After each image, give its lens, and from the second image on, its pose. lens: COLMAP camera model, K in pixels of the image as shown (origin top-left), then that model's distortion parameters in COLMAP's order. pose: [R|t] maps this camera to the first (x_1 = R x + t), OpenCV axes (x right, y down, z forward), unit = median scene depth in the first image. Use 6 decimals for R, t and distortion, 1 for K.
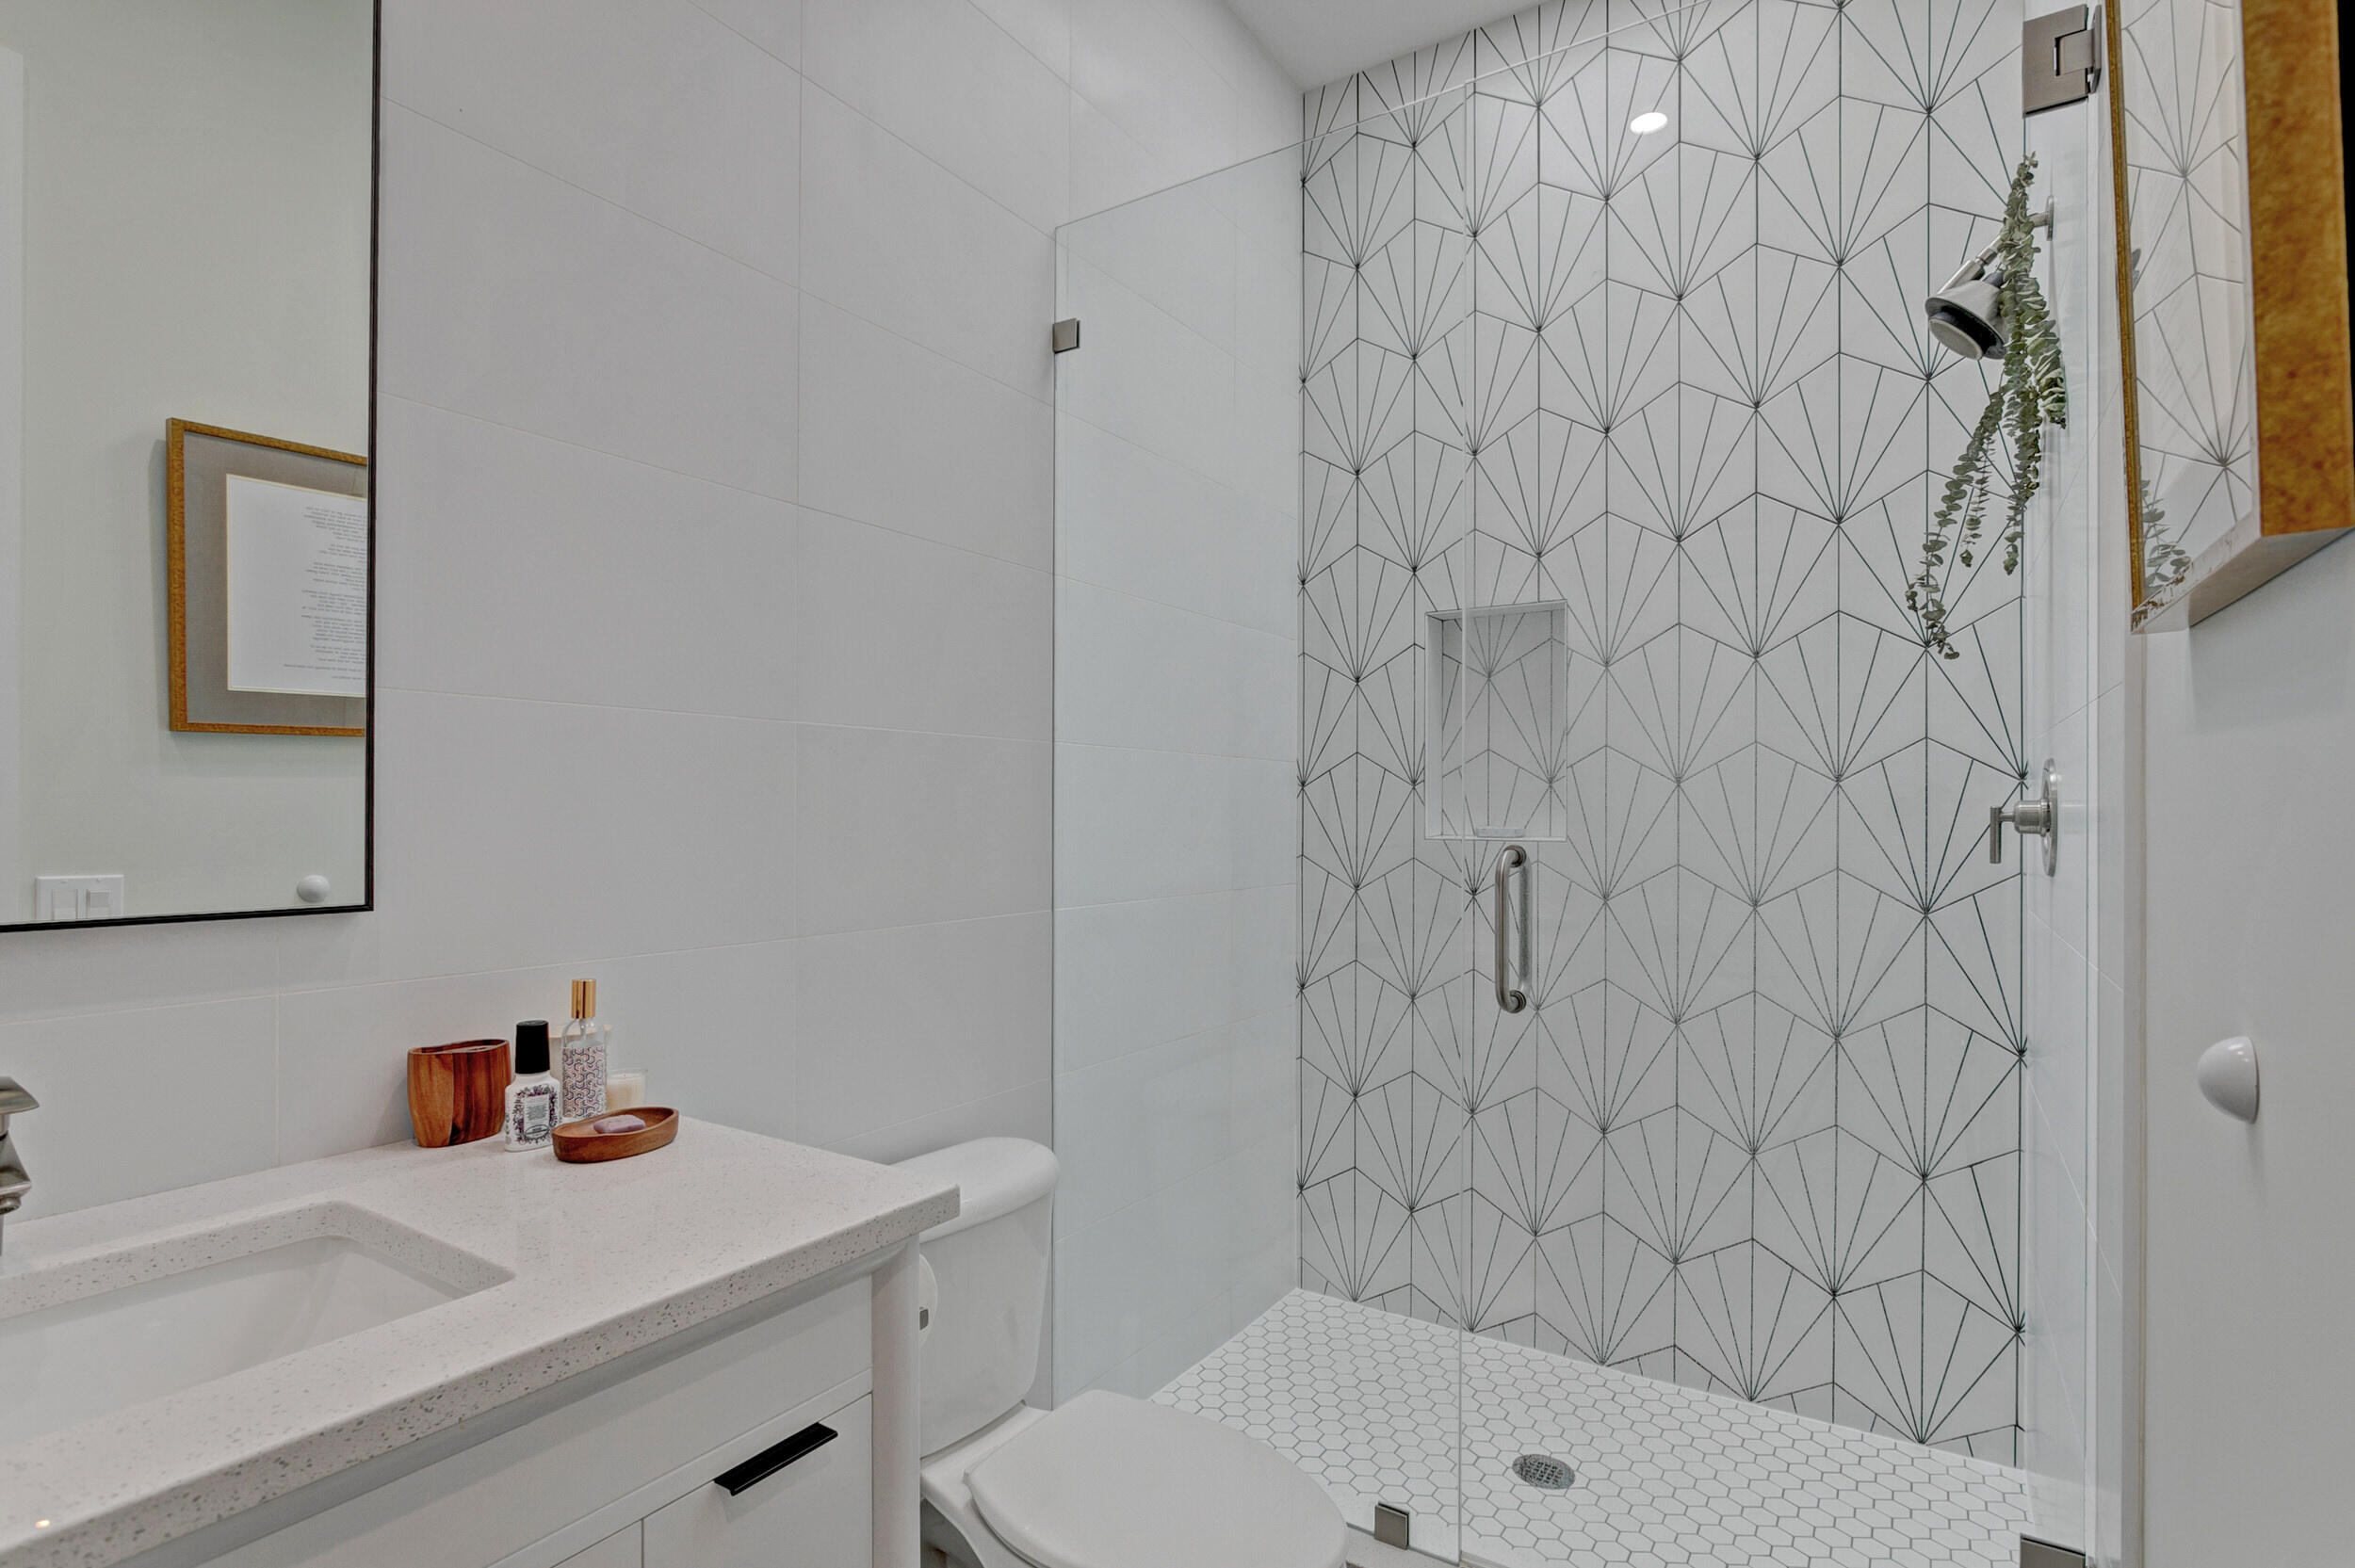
lens RADIAL K [[1169.2, 0, 1179.2], [0, 1169.2, 810.3], [0, 0, 1]] dist [-0.014005, 0.008135]
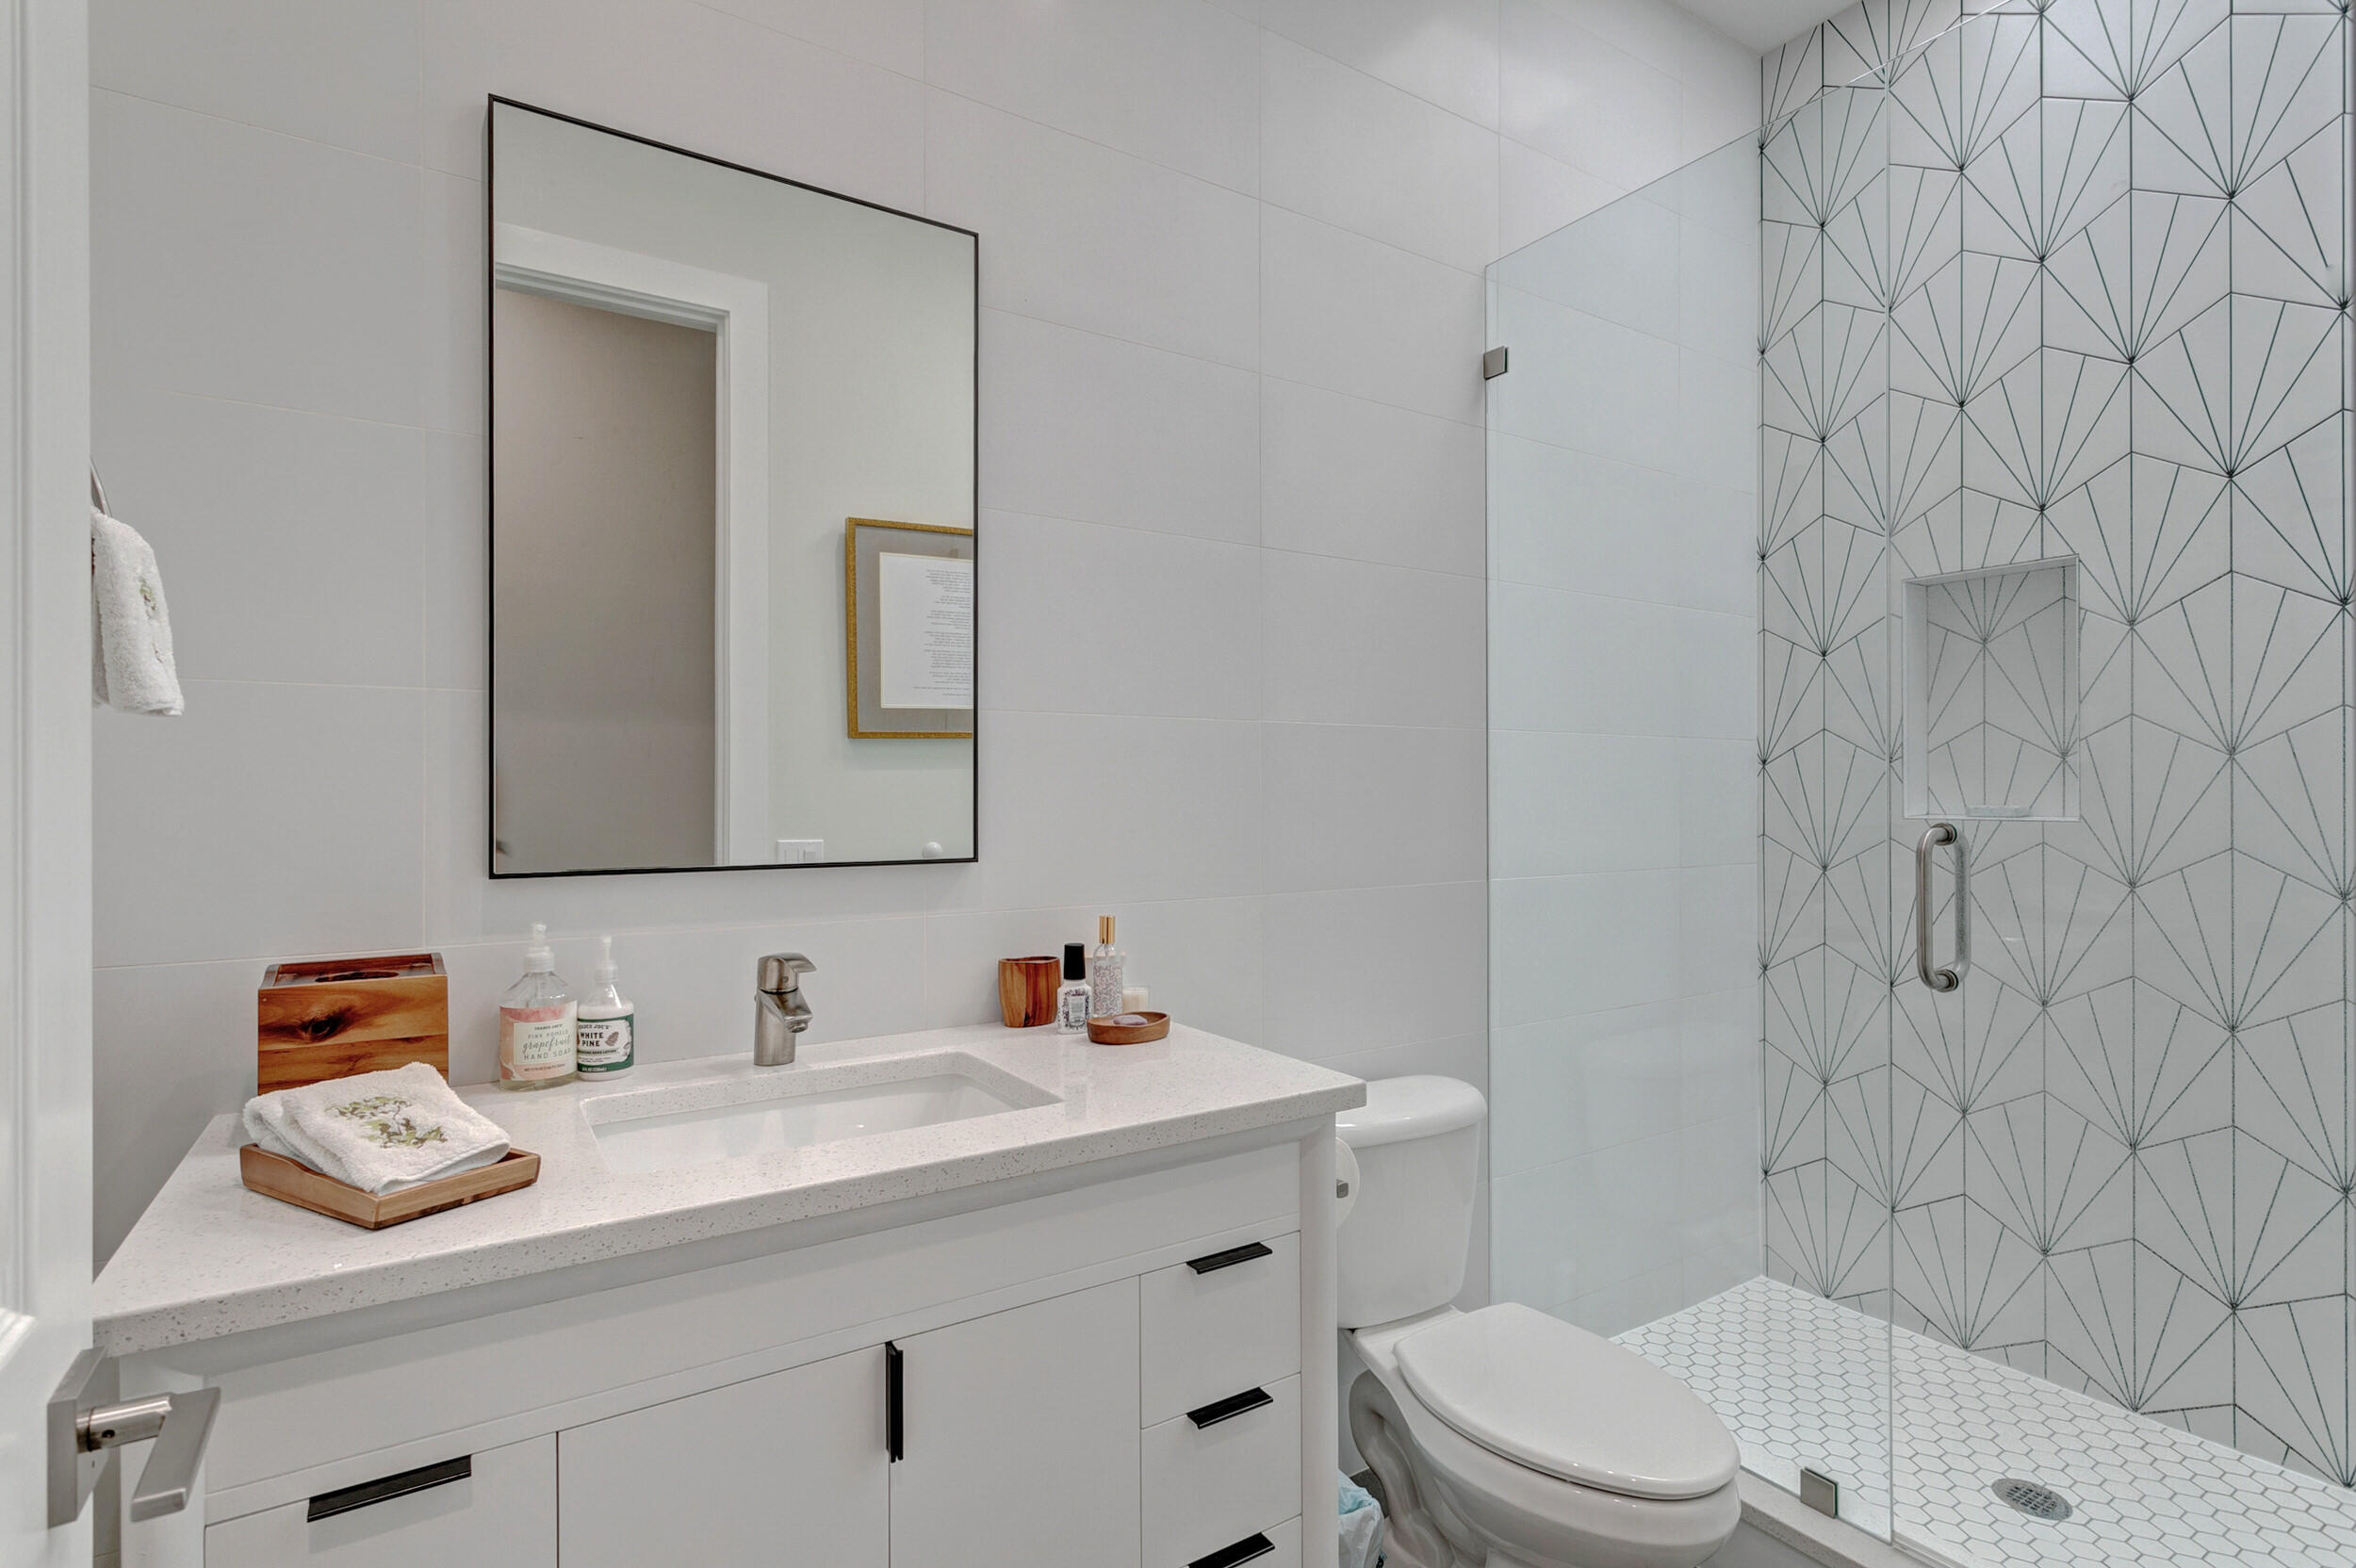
lens RADIAL K [[1136.0, 0, 1178.0], [0, 1136.0, 784.0], [0, 0, 1]] dist [0.004020, 0.000562]
pose [[0.913614, -0.008659, -0.406490, 0.065220], [0.005953, 0.999951, -0.007923, 0.000564], [0.406539, 0.004819, 0.913621, -0.111892]]
